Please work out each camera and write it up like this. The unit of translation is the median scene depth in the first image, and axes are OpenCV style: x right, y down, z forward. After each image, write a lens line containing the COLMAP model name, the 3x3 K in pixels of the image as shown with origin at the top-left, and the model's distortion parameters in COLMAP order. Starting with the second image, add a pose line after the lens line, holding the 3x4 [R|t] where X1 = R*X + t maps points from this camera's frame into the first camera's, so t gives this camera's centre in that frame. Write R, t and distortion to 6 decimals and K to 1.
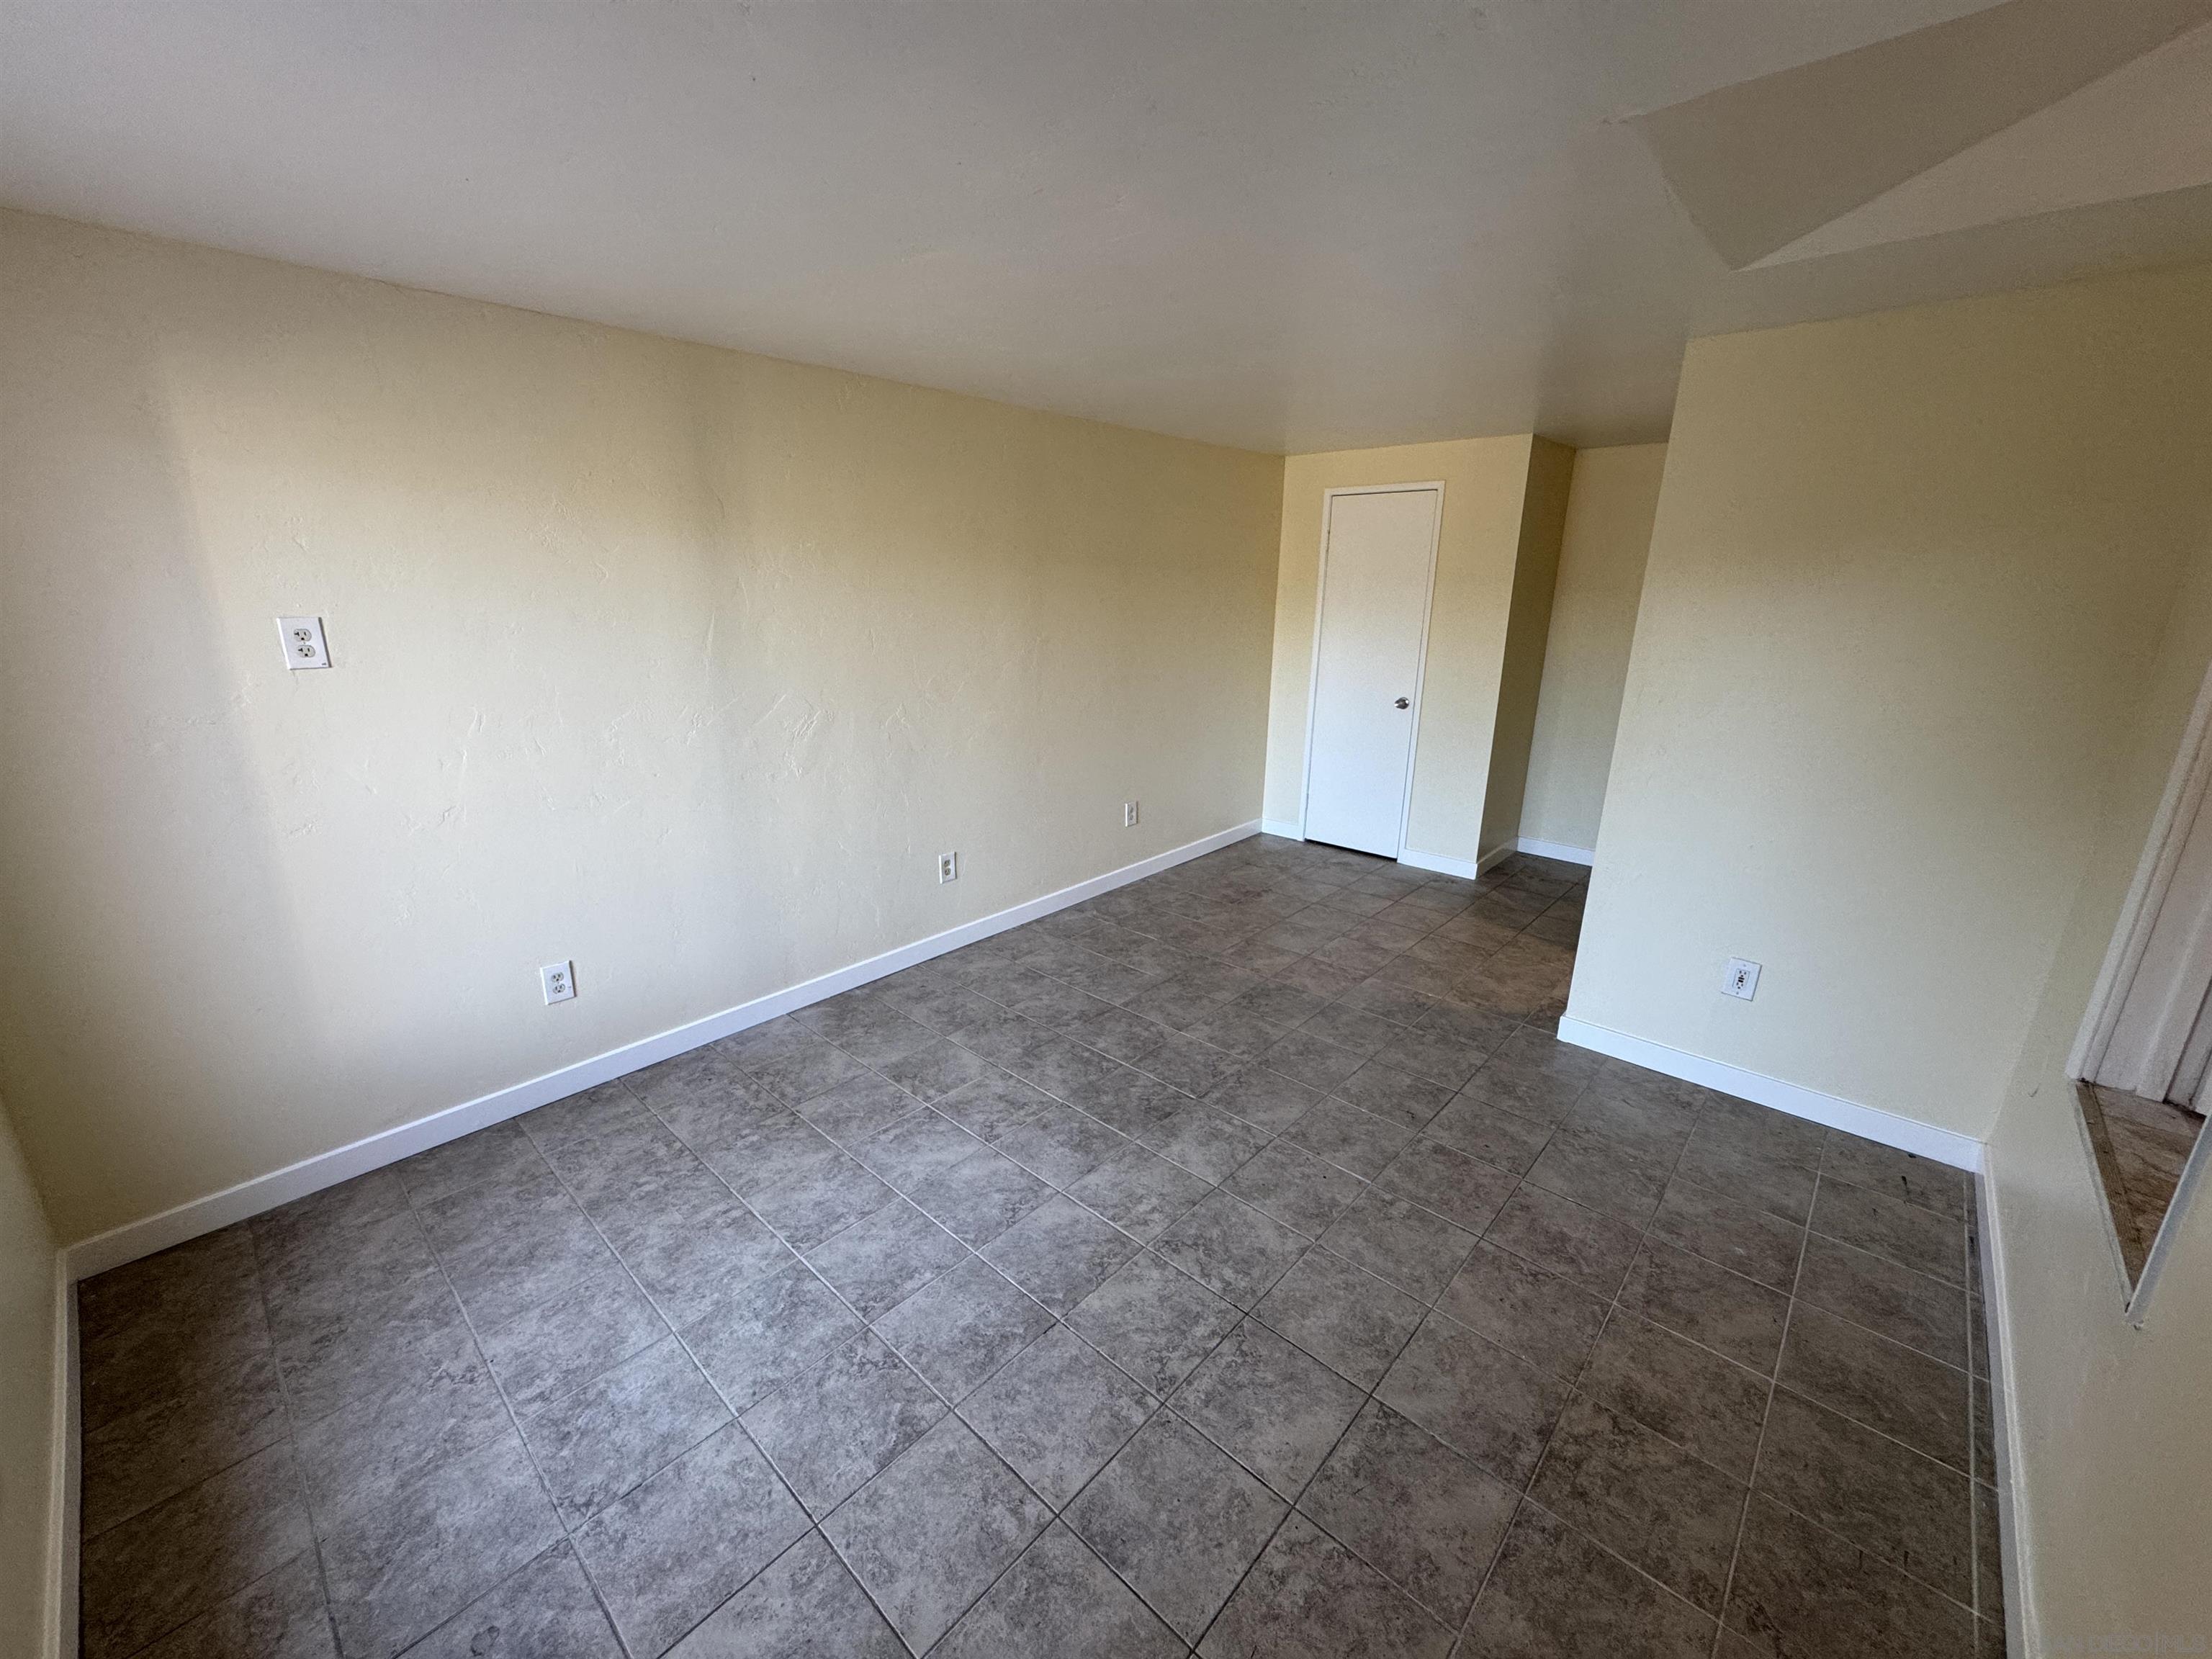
lens RADIAL K [[879.9, 0, 1107.1], [0, 879.9, 831.8], [0, 0, 1]] dist [-0.000131, 0.000118]
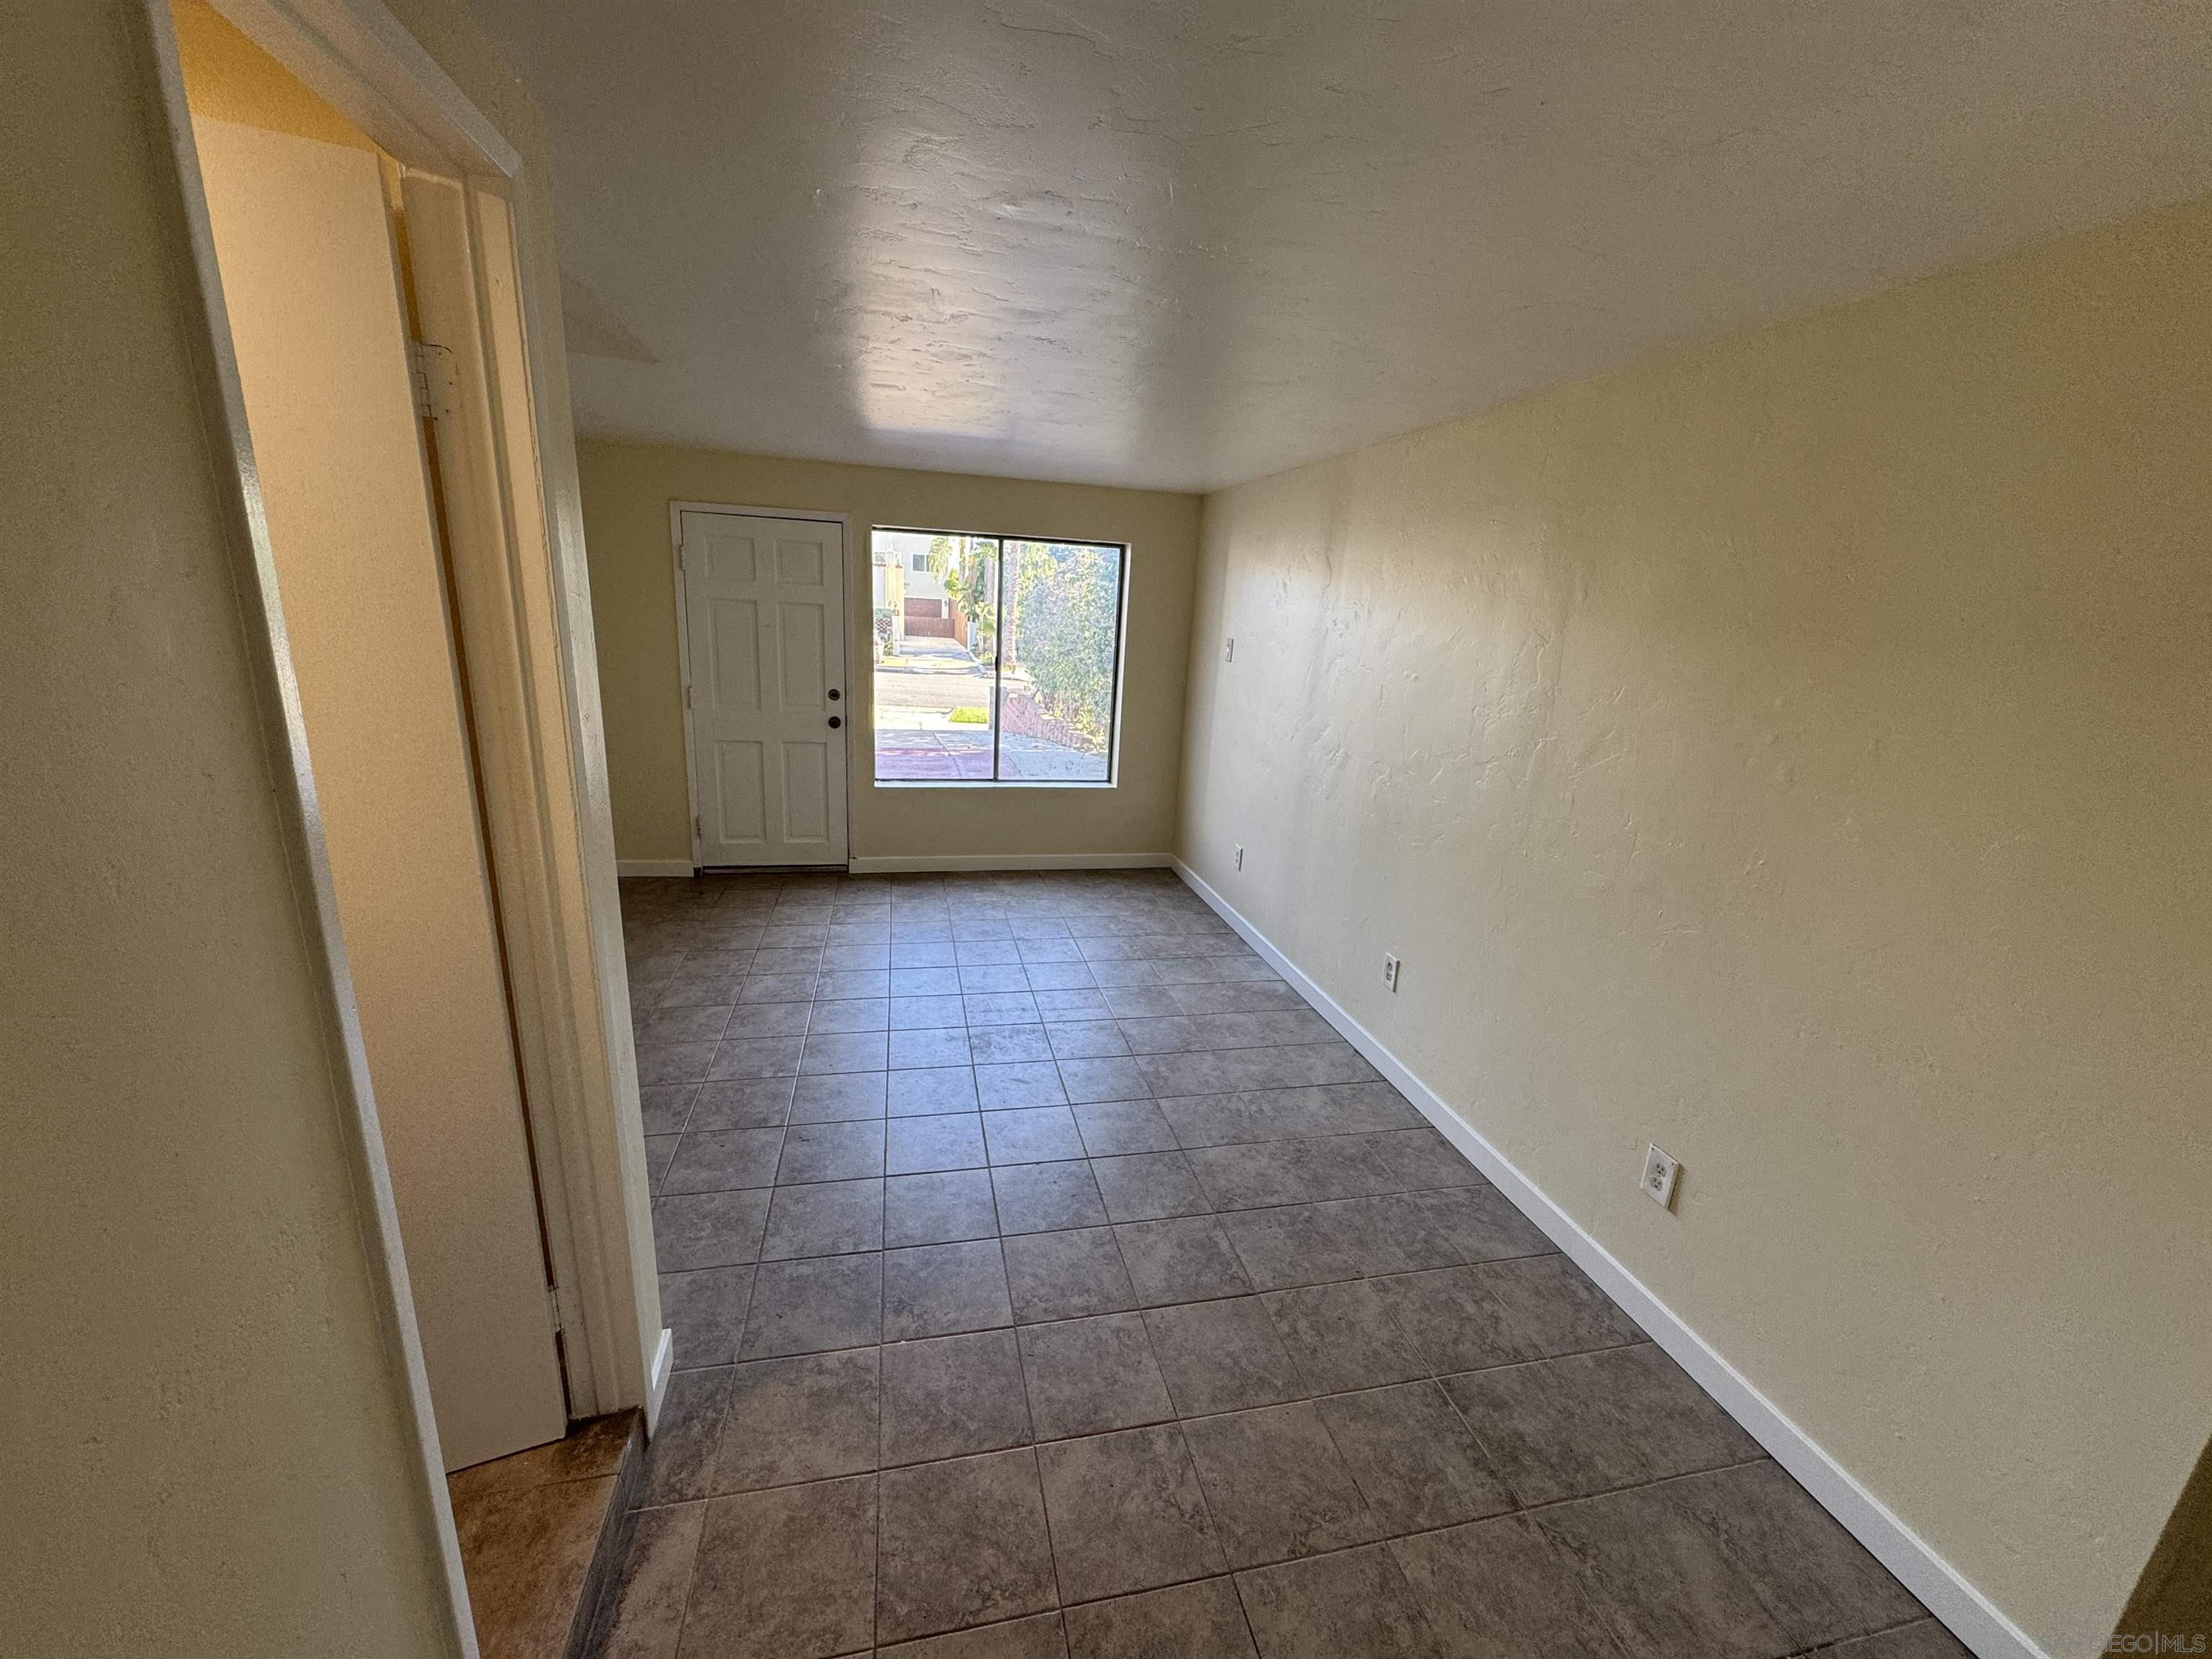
lens RADIAL K [[879.9, 0, 1105.4], [0, 879.9, 836.0], [0, 0, 1]] dist [-0.000131, 0.000118]
pose [[-0.569047, 0.175038, -0.803459, 0.877315], [-0.282200, 0.876174, 0.390746, -0.454250], [0.772366, 0.449089, -0.449189, 1.534680]]
